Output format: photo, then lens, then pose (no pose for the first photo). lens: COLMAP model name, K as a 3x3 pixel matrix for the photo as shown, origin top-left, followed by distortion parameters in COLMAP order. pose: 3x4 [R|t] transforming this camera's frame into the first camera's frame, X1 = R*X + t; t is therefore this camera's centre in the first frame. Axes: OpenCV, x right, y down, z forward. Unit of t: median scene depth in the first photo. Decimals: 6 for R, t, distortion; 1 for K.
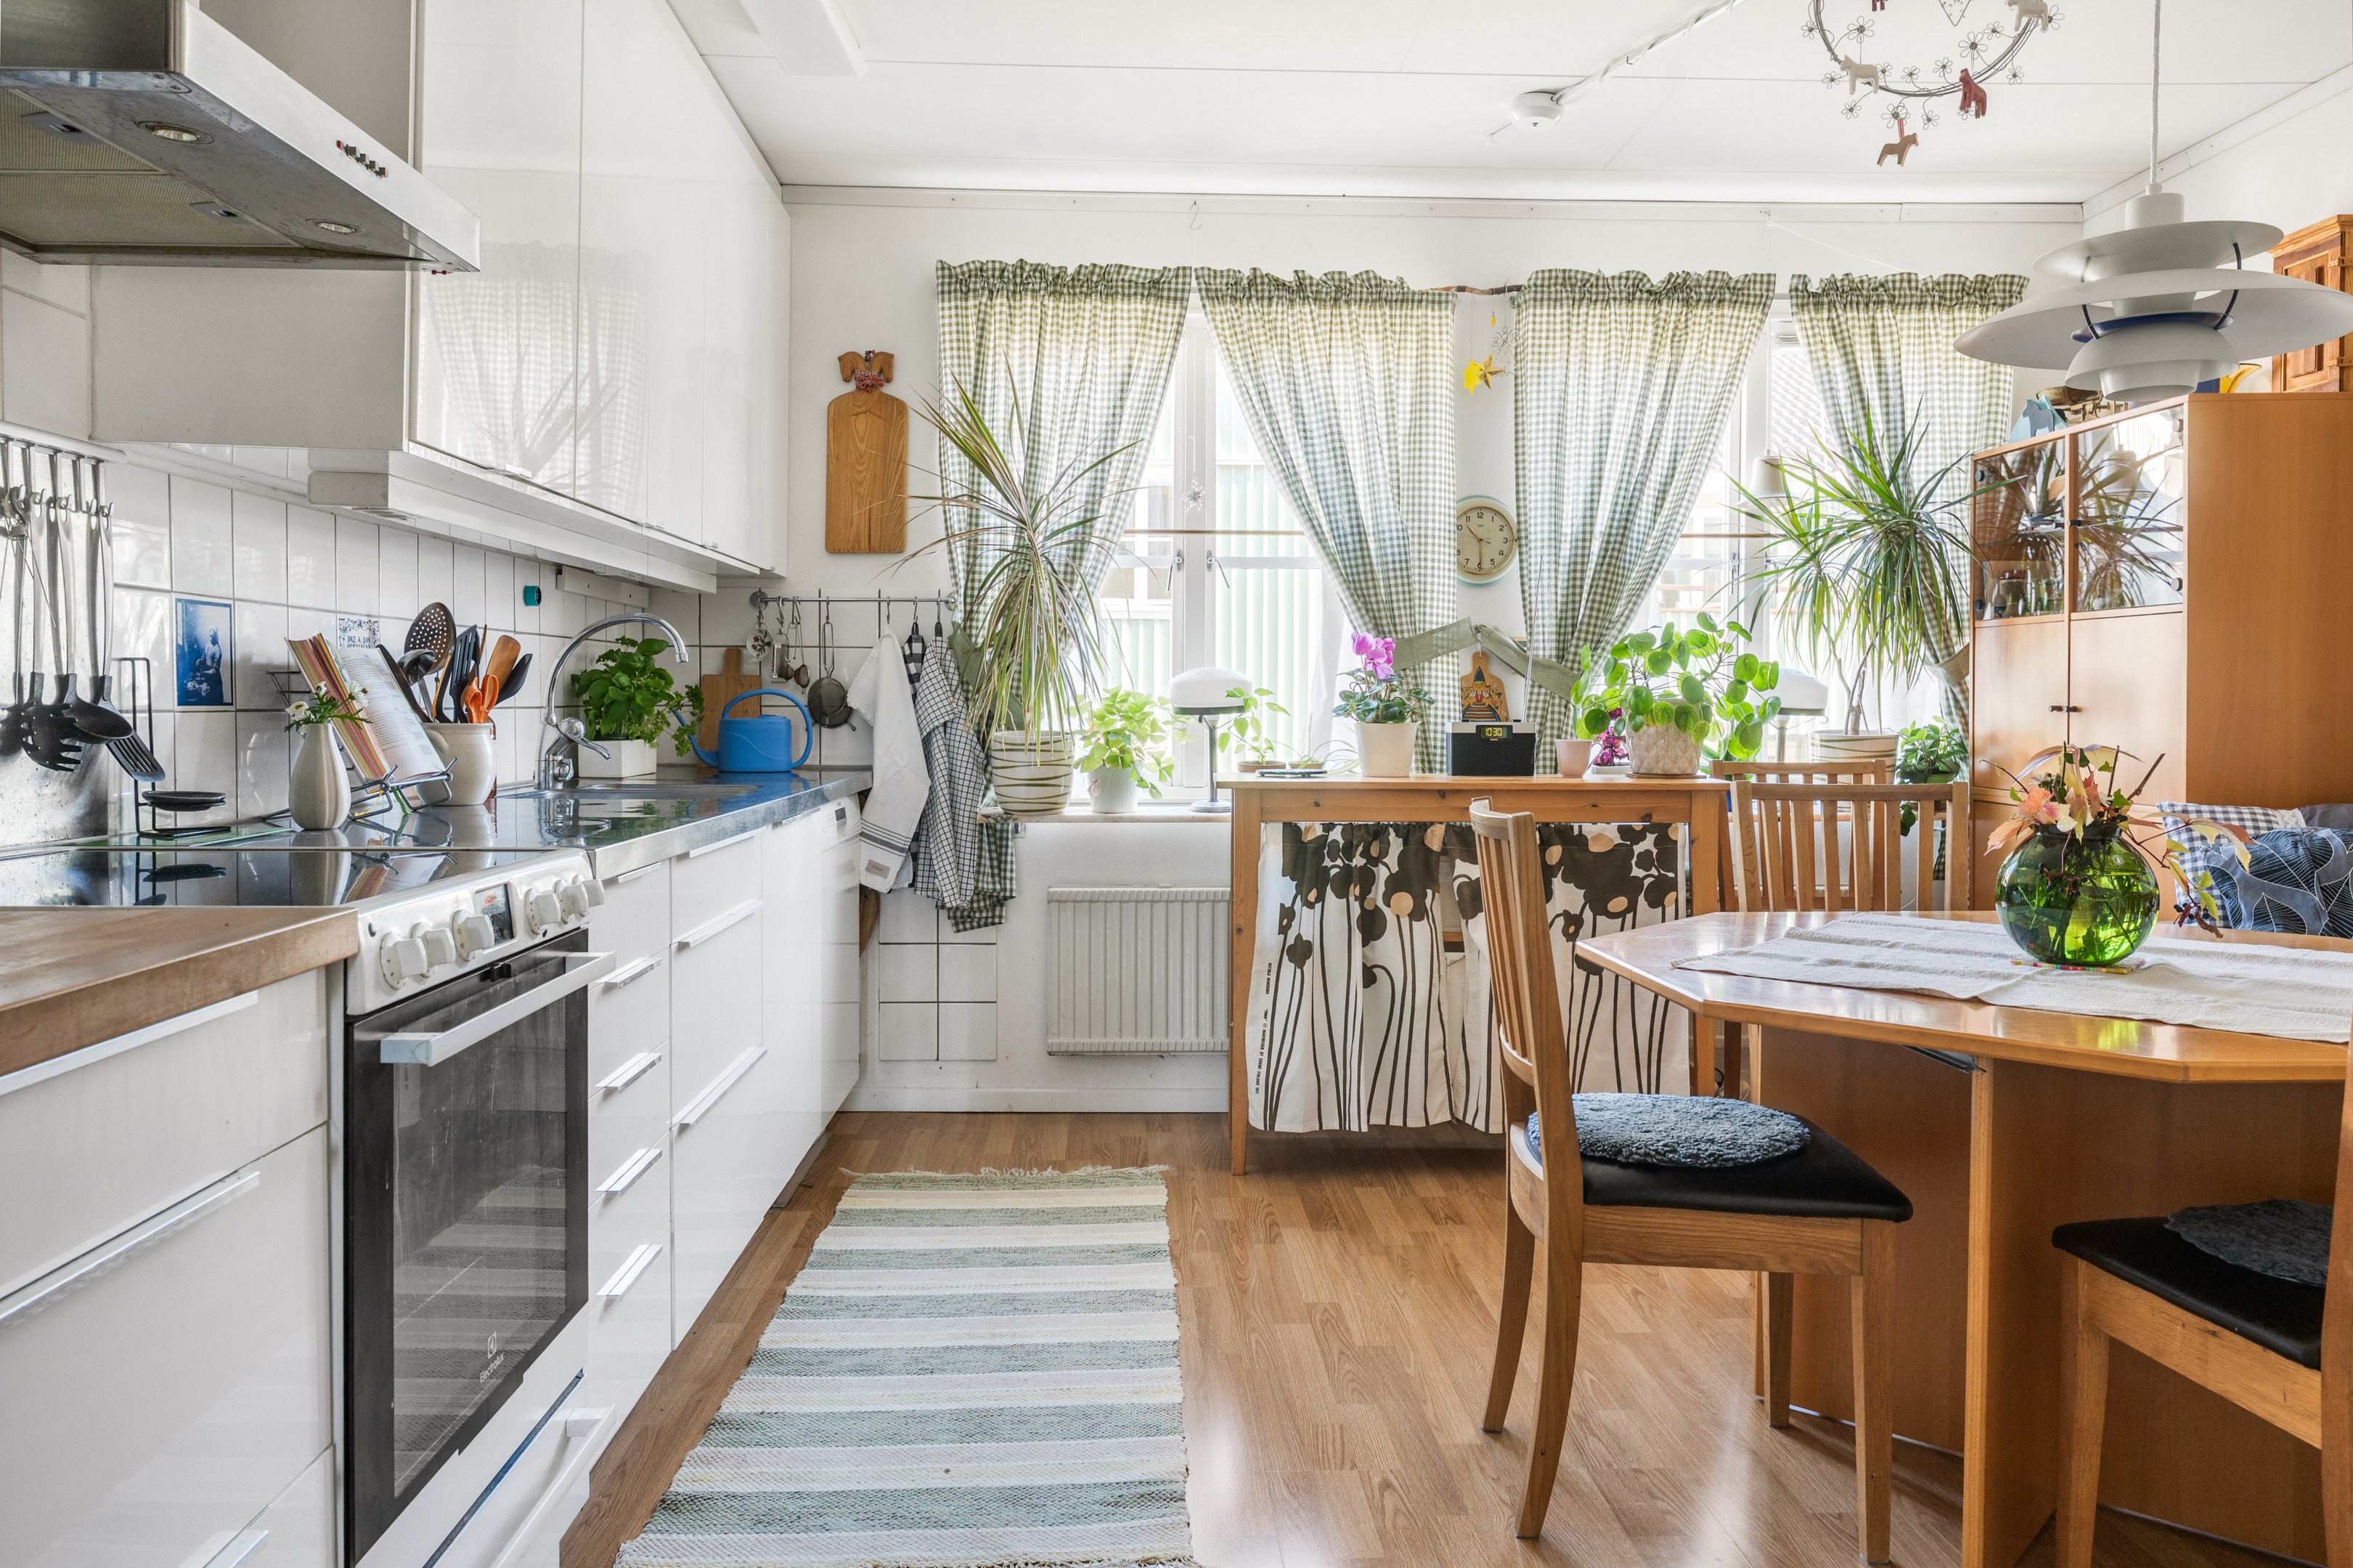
lens RADIAL K [[1671.3, 0, 1177.3], [0, 1671.3, 749.3], [0, 0, 1]] dist [0.003987, 0.001815]
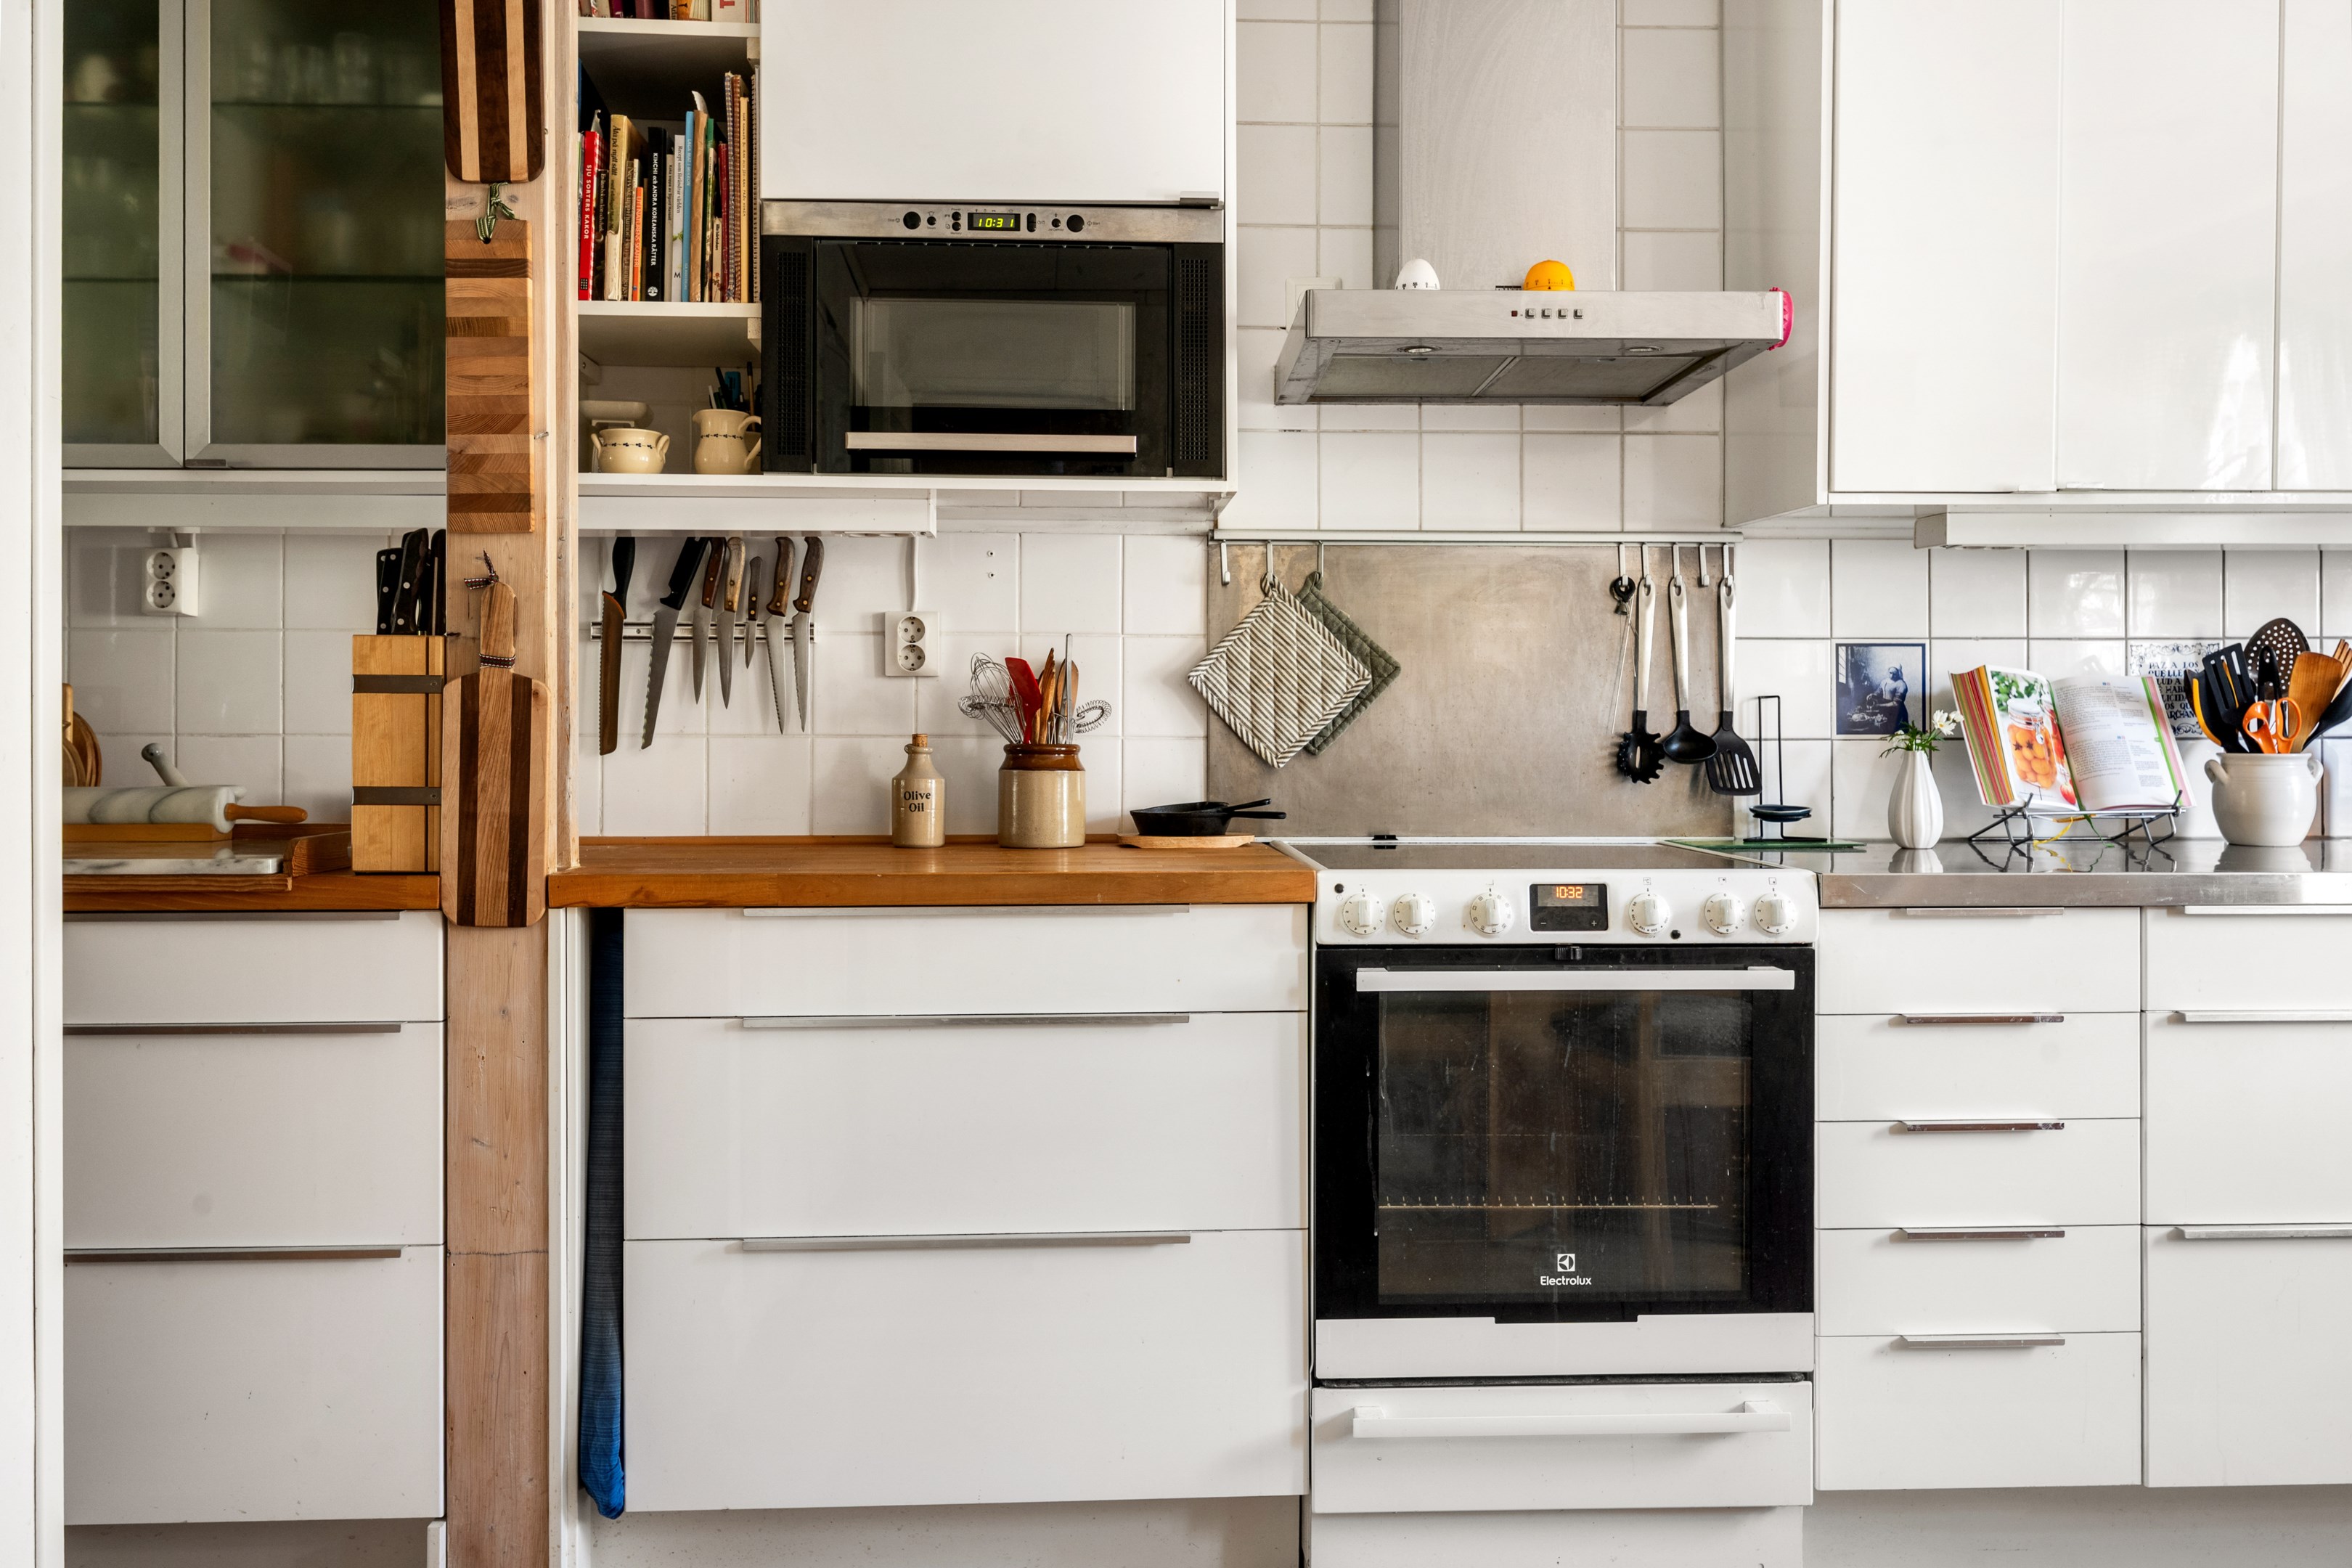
lens RADIAL K [[1833.9, 0, 1175.8], [0, 1833.9, 731.8], [0, 0, 1]] dist [0.002419, -0.001690]
pose [[-0.002899, -0.003275, -0.999990, 0.385861], [-0.023902, 0.999709, -0.003204, -0.007015], [0.999710, 0.023892, -0.002976, 0.298670]]
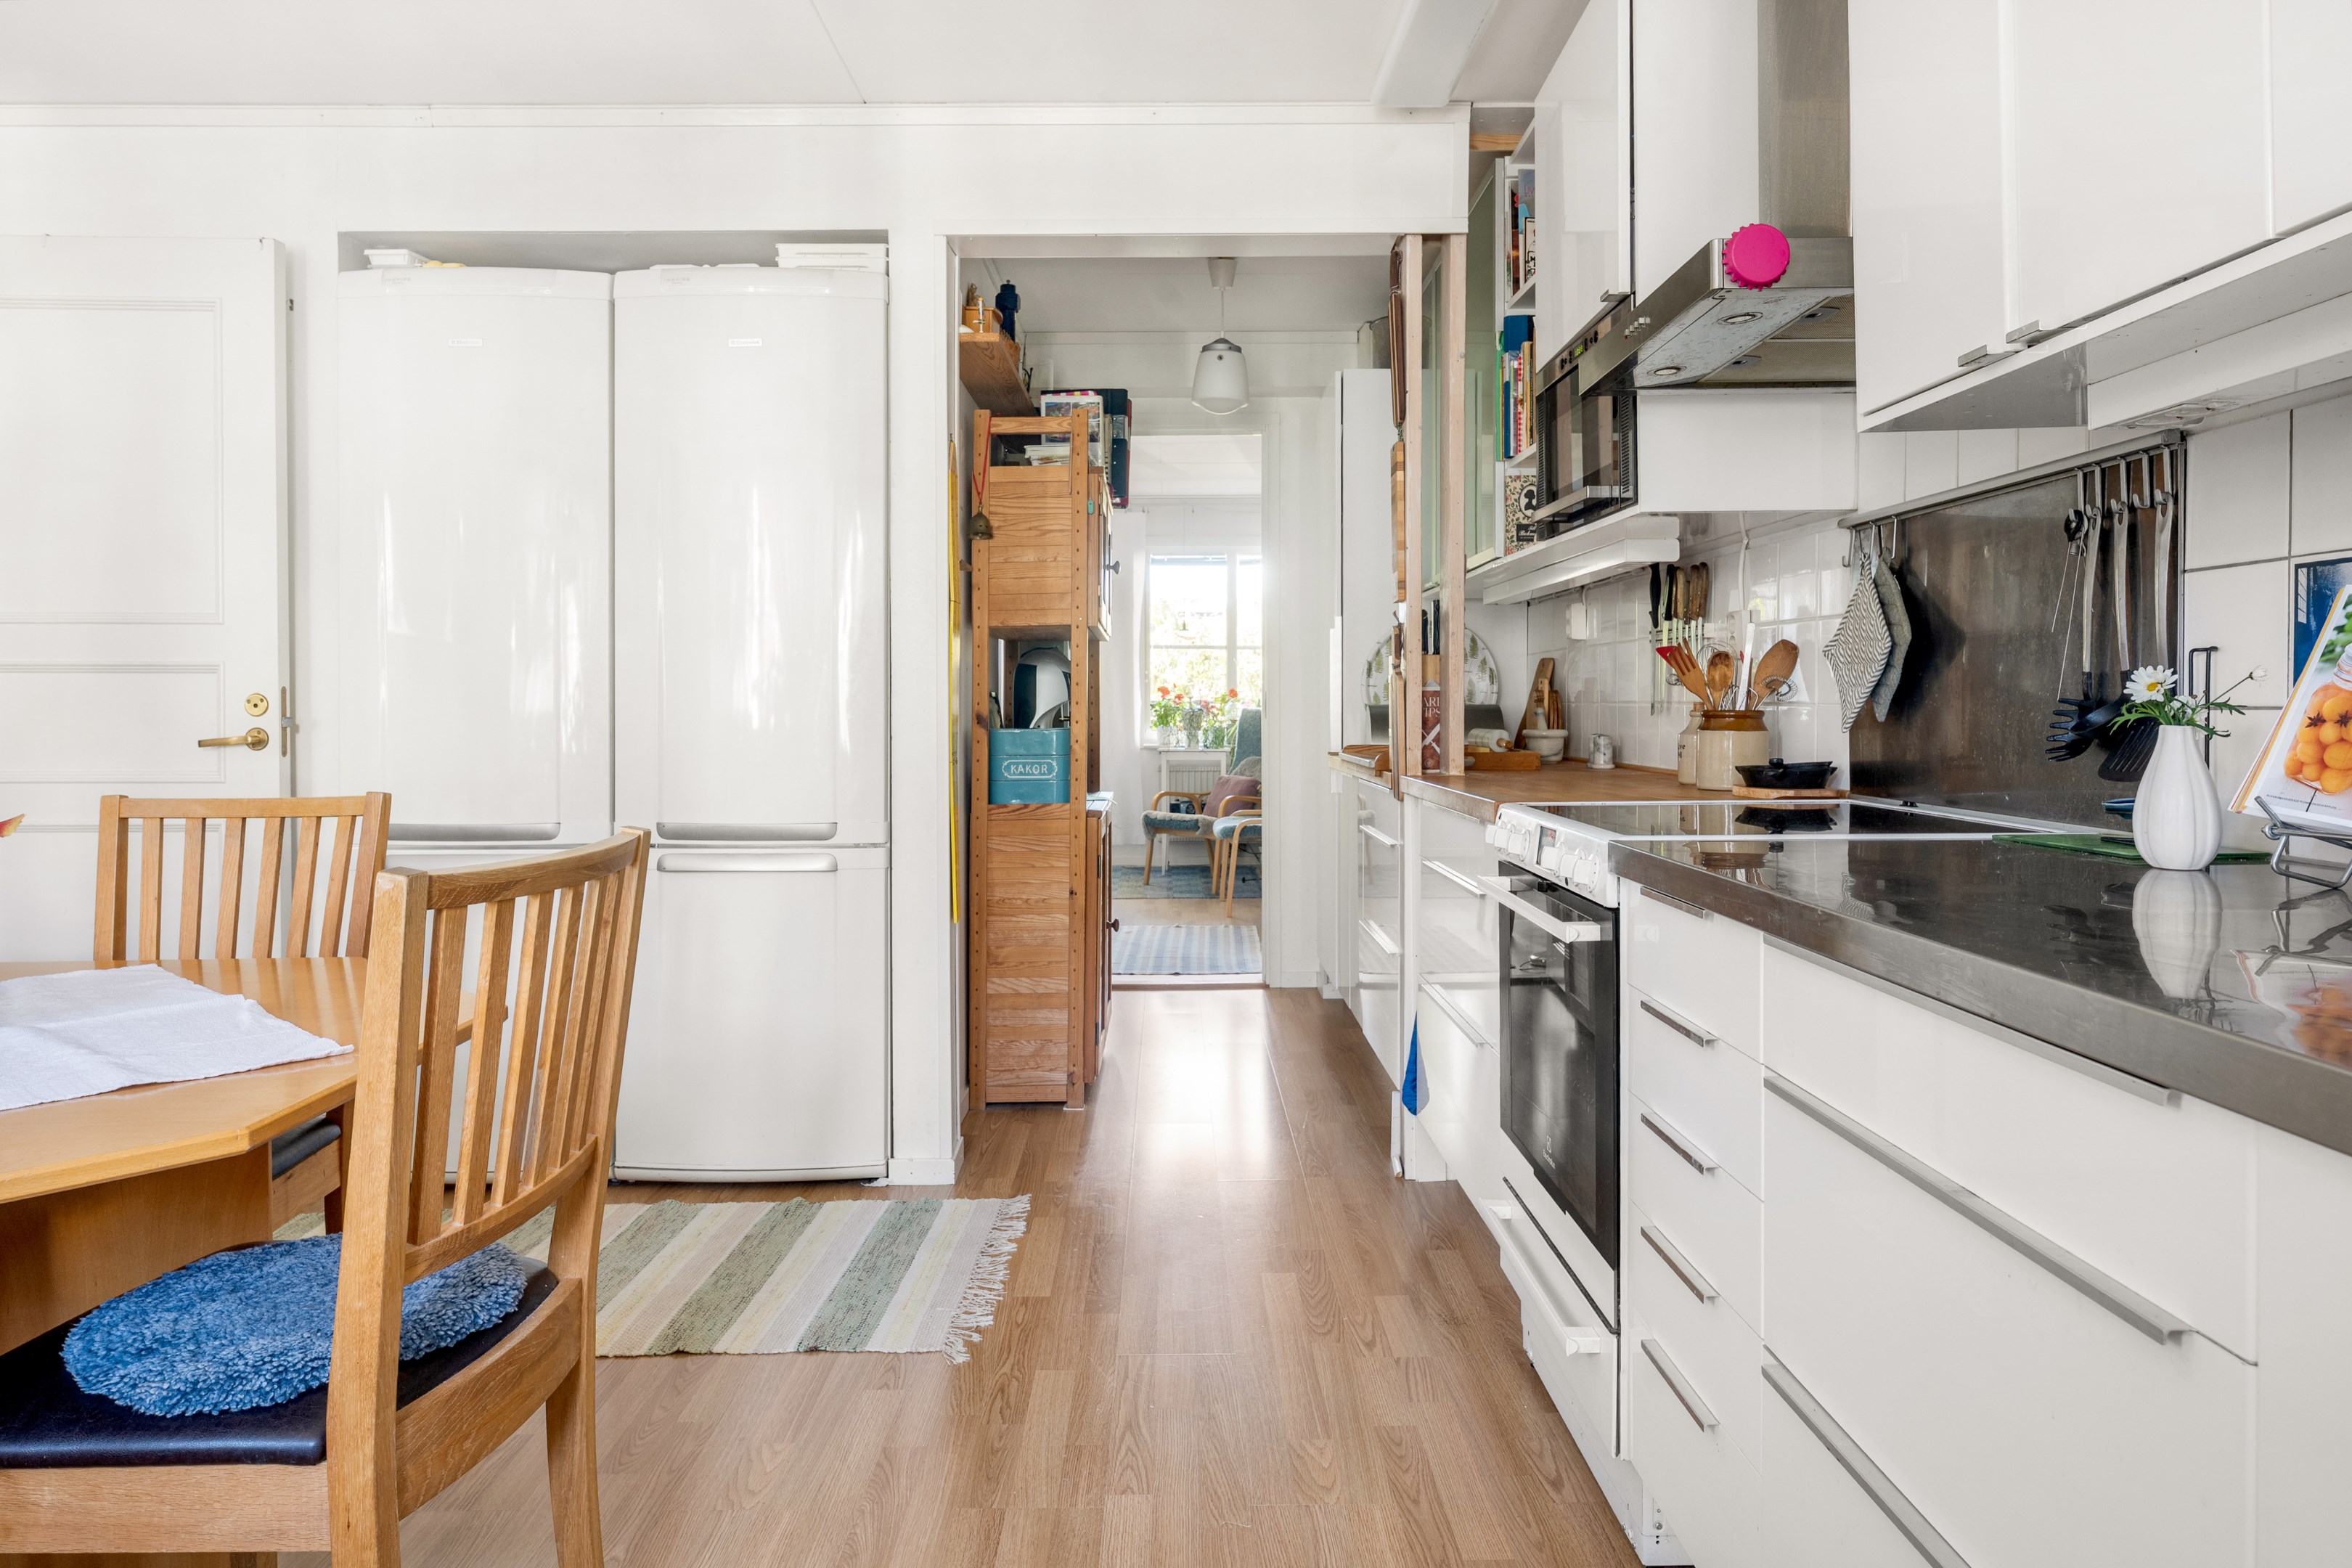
lens RADIAL K [[1427.7, 0, 1182.5], [0, 1427.7, 729.2], [0, 0, 1]] dist [0.003393, -0.001380]
pose [[-0.999418, -0.000412, 0.034097, -0.055536], [0.001007, 0.999135, 0.041581, -0.022953], [-0.034084, 0.041591, -0.998553, 0.935767]]
